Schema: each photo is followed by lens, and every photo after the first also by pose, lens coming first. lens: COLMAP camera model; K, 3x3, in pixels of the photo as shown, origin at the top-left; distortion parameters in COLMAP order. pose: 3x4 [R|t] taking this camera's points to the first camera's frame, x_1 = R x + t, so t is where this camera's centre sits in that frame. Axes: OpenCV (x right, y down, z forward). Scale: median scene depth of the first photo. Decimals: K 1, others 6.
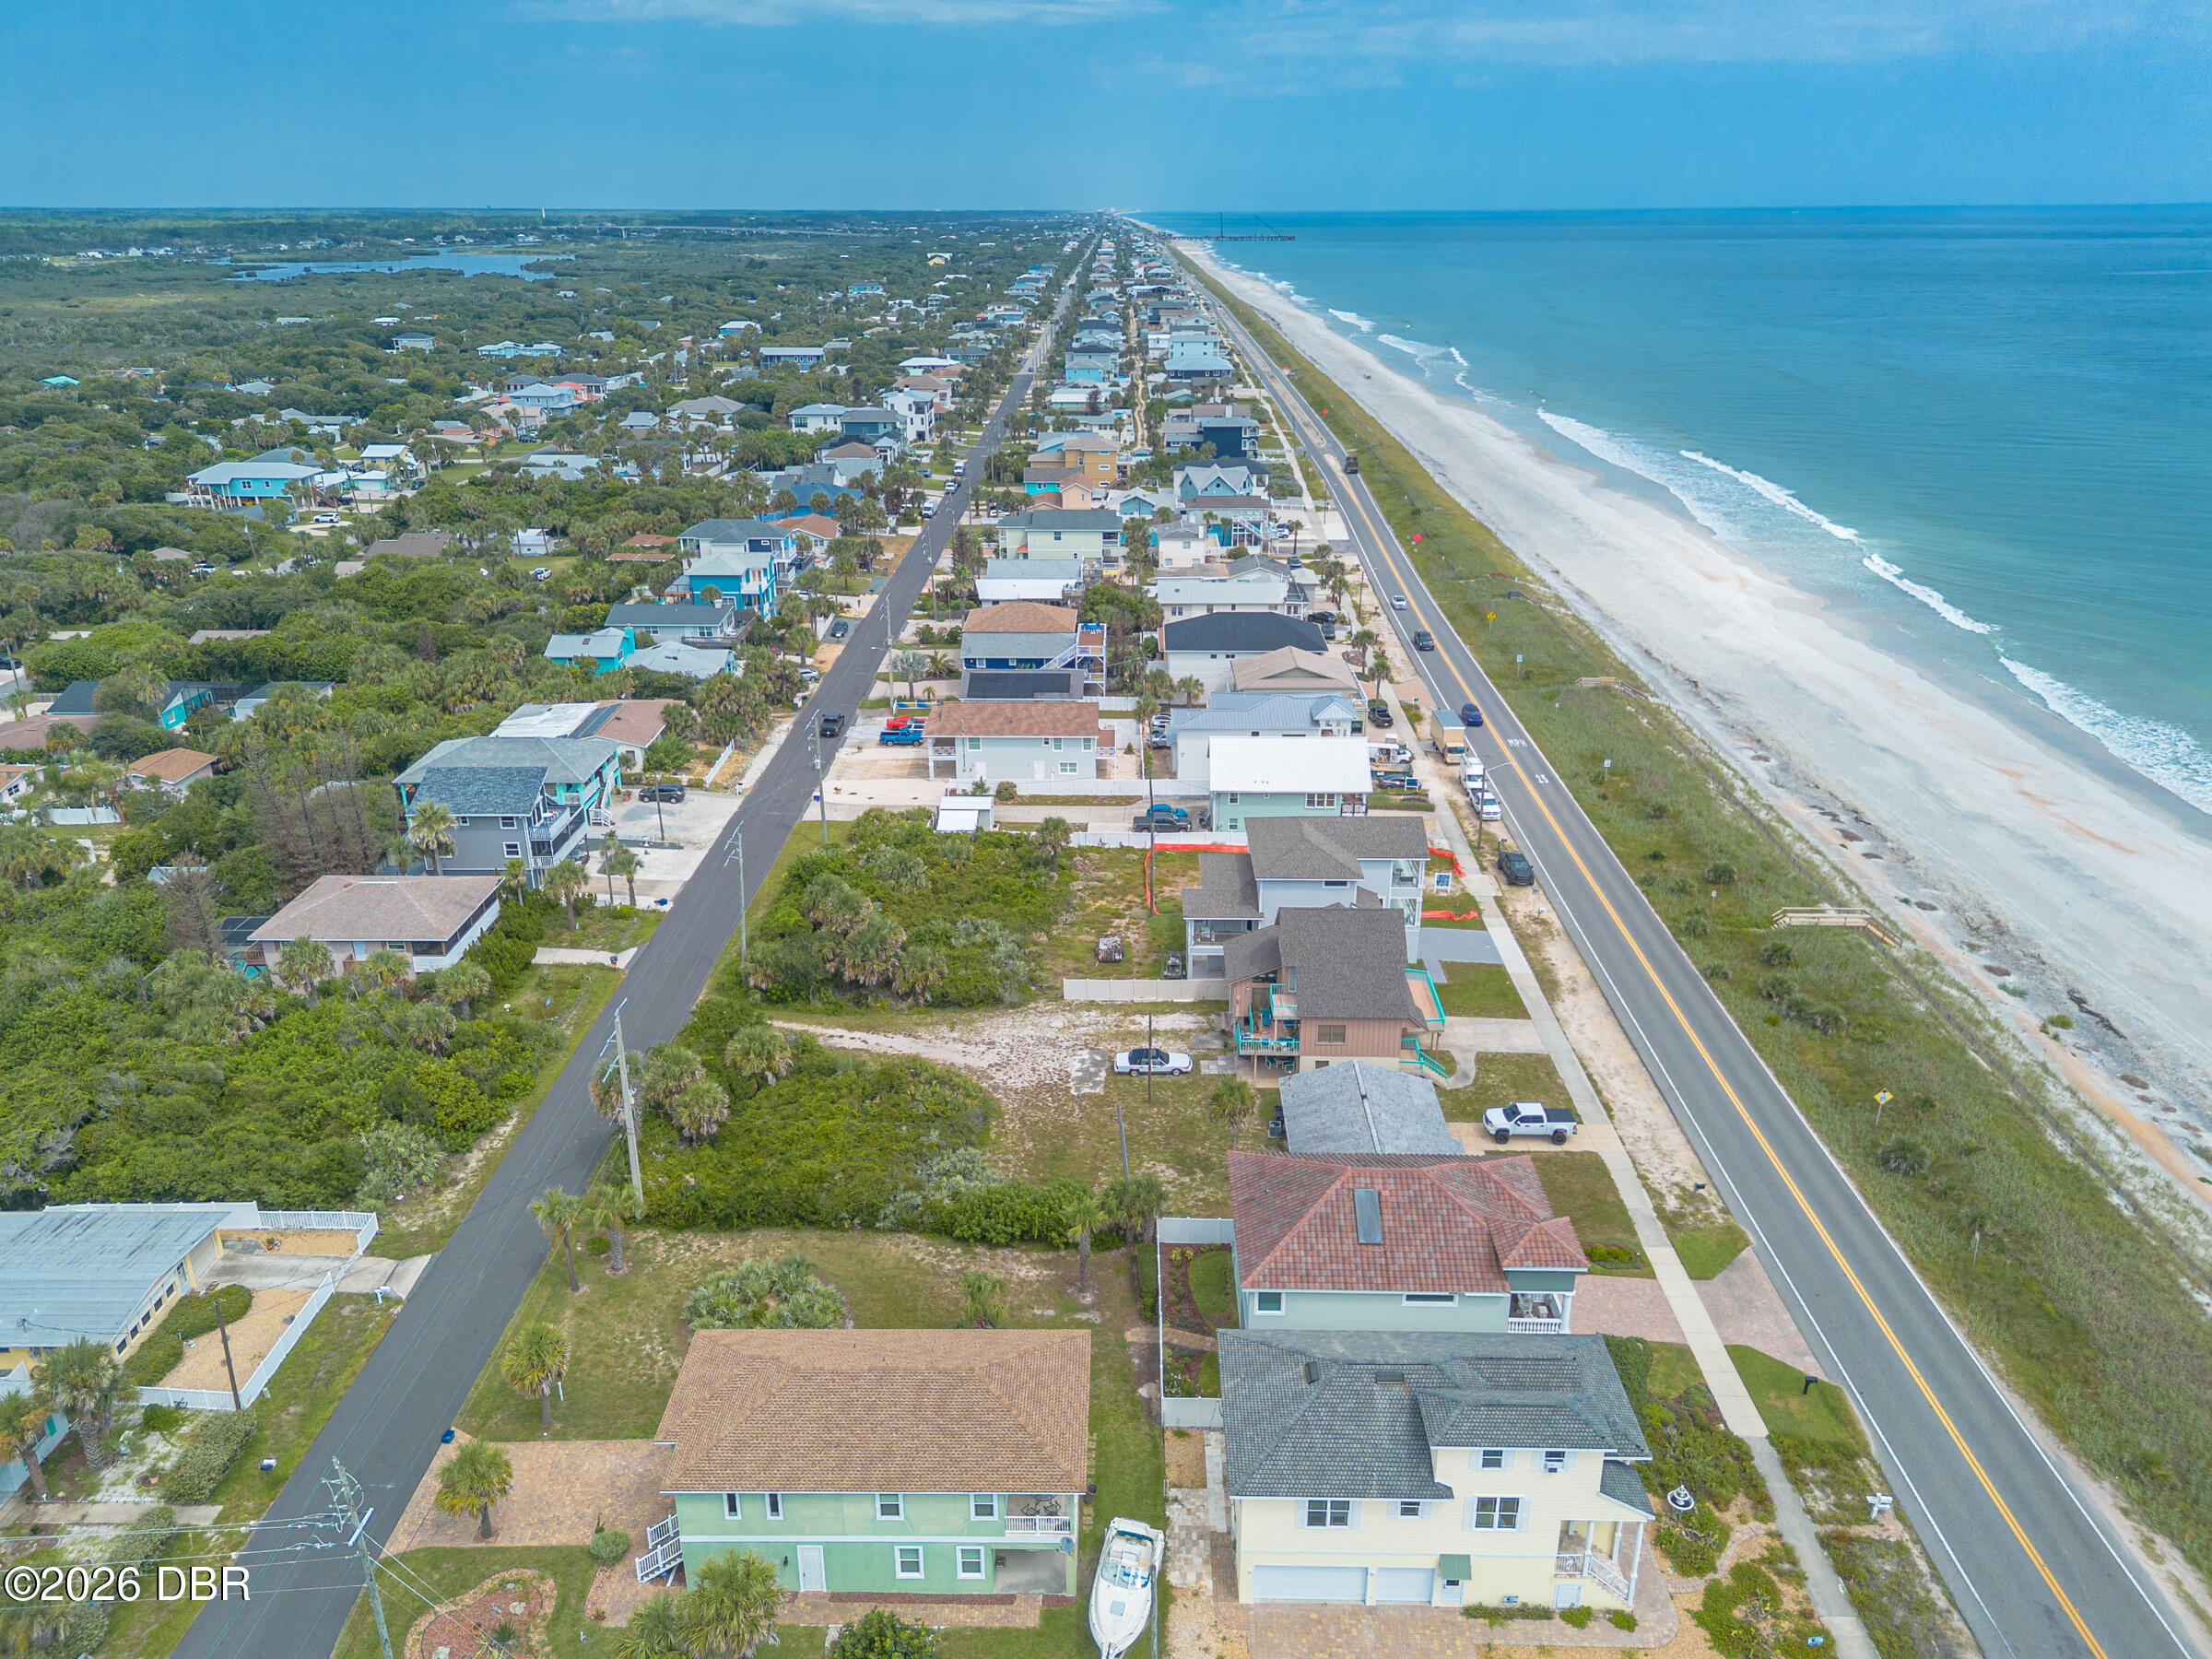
lens RADIAL K [[1570.2, 0, 1103.6], [0, 1570.2, 822.1], [0, 0, 1]] dist [0.101138, -0.116017]
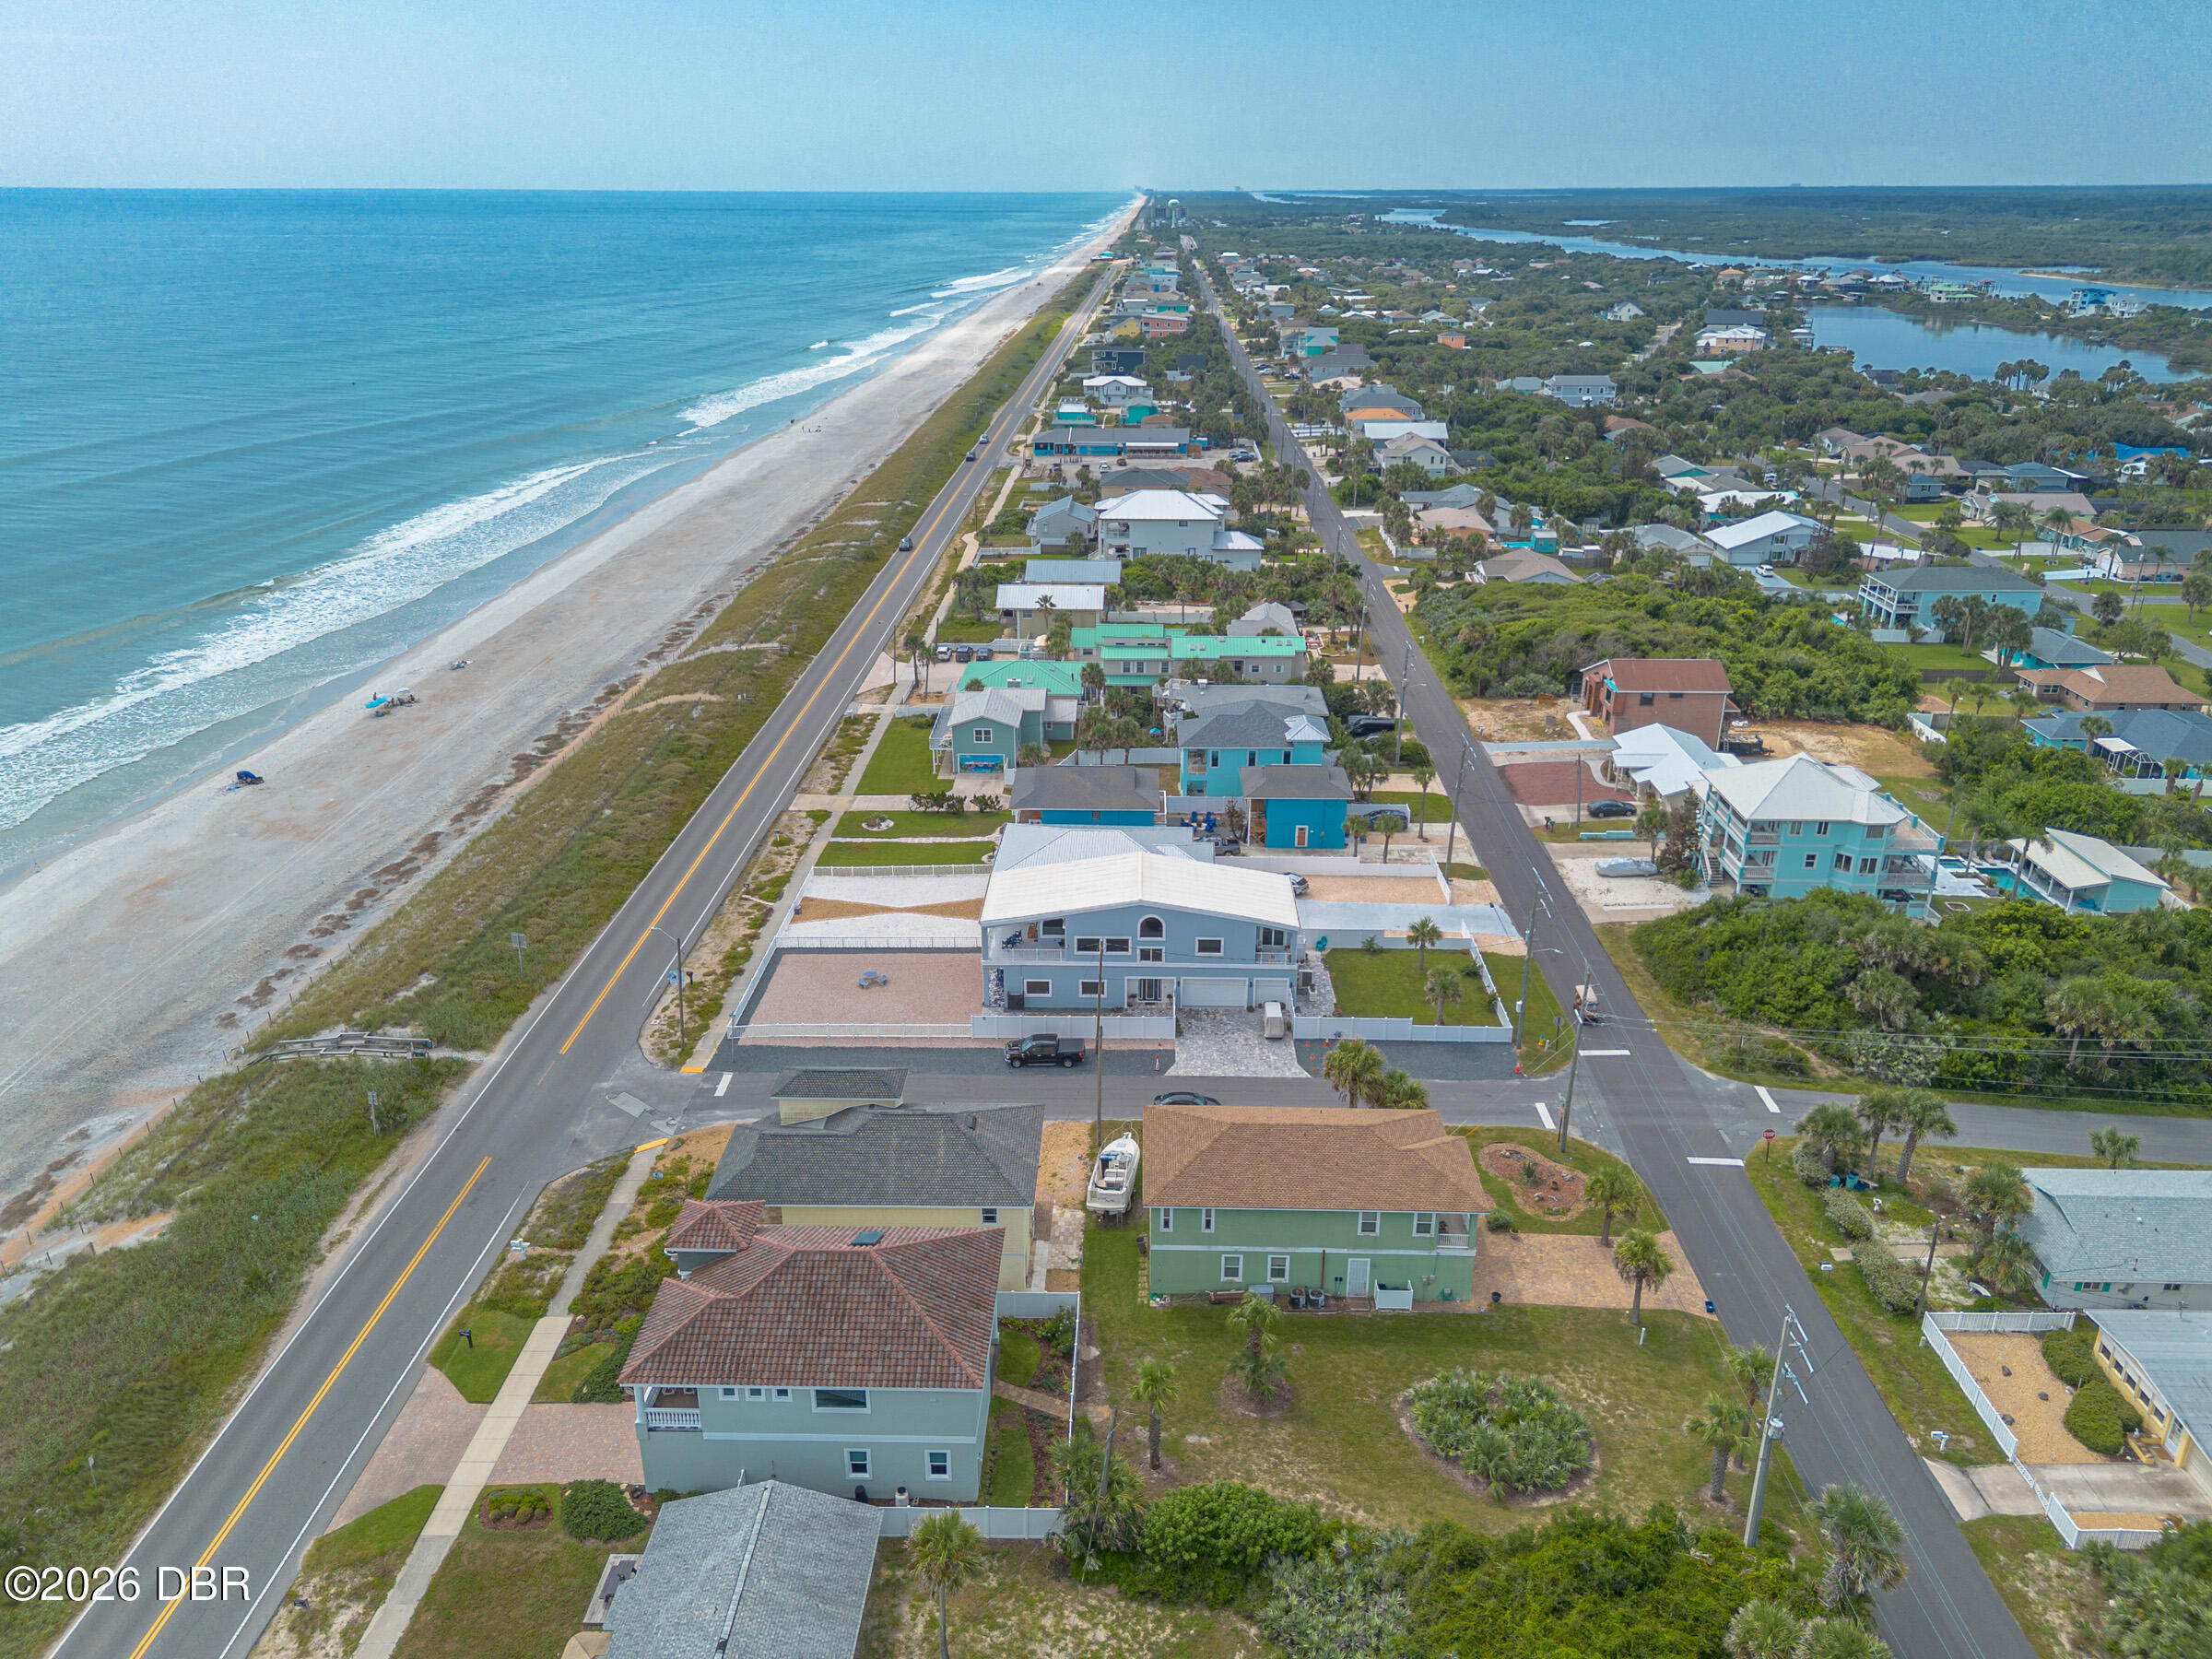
lens RADIAL K [[1570.2, 0, 1103.6], [0, 1570.2, 822.1], [0, 0, 1]] dist [0.101138, -0.116017]
pose [[-0.999954, 0.000207, 0.009592, 0.005696], [0.006687, 0.731927, 0.681350, -0.415815], [-0.006880, 0.681383, -0.731895, 1.035822]]
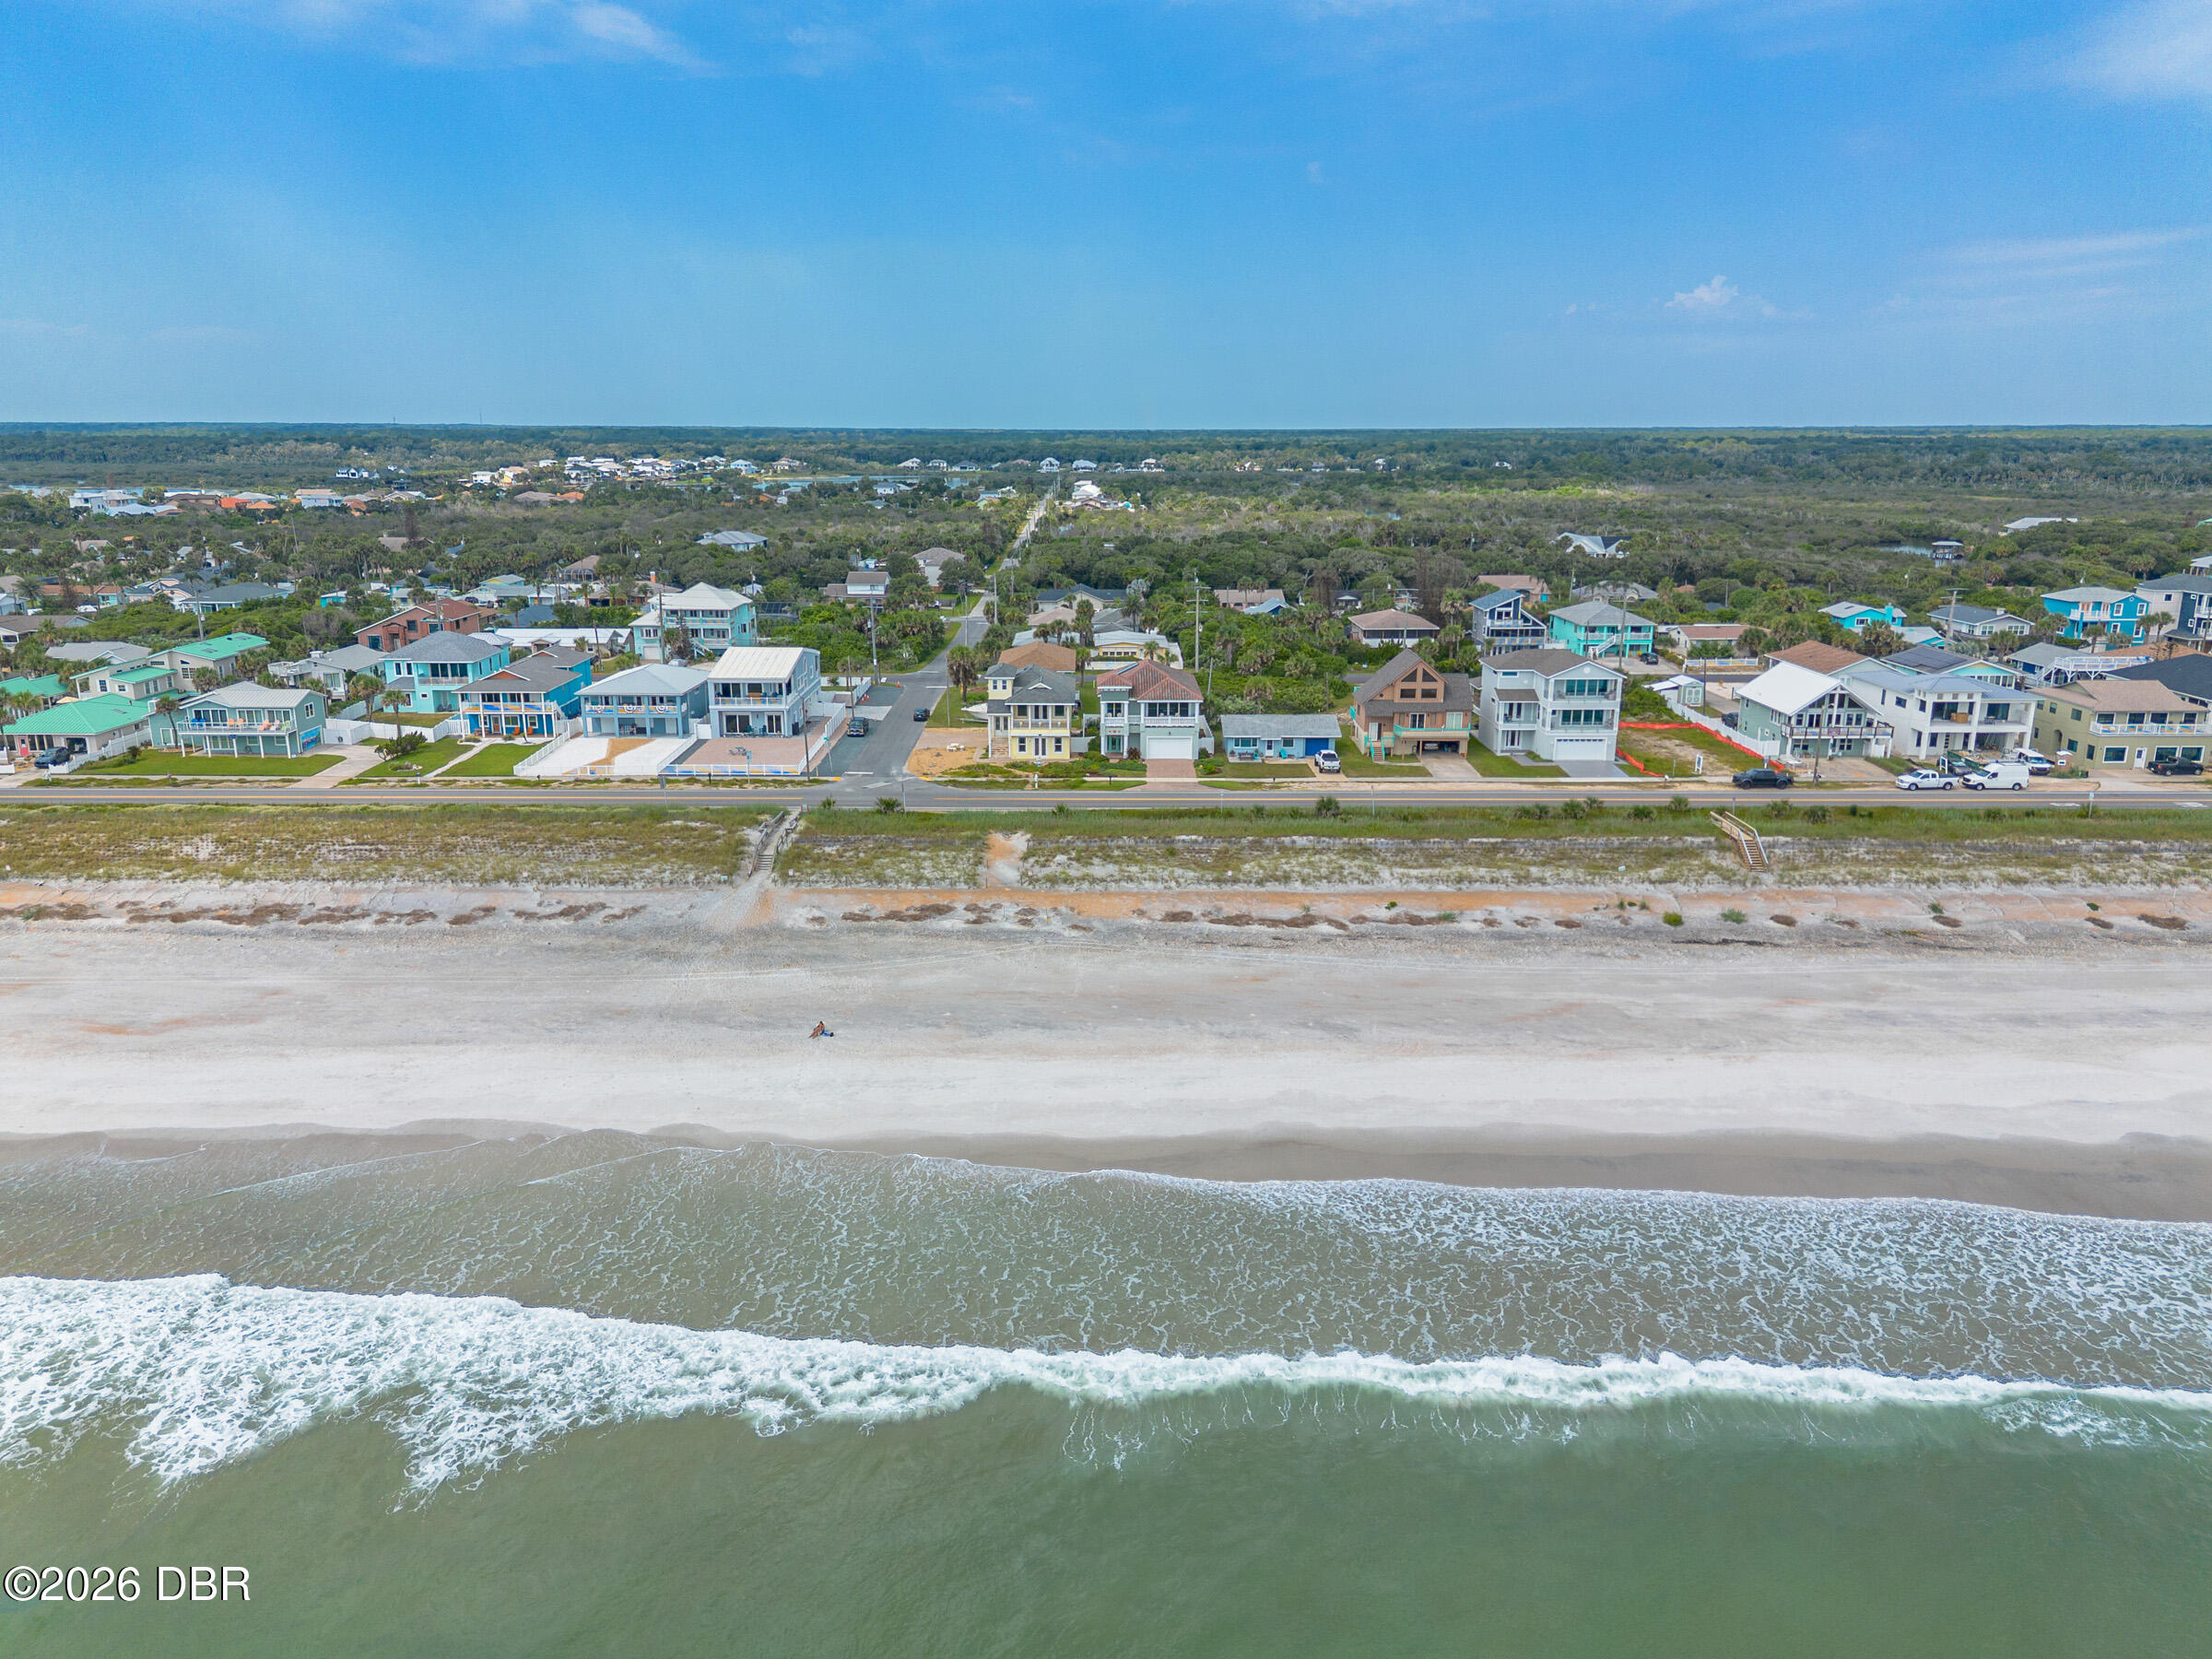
lens RADIAL K [[1570.2, 0, 1103.6], [0, 1570.2, 822.1], [0, 0, 1]] dist [0.101138, -0.116017]
pose [[0.025890, 0.245635, -0.969017, 1.629420], [-0.361287, 0.906121, 0.220038, -0.028197], [0.932095, 0.344397, 0.112204, 0.526513]]
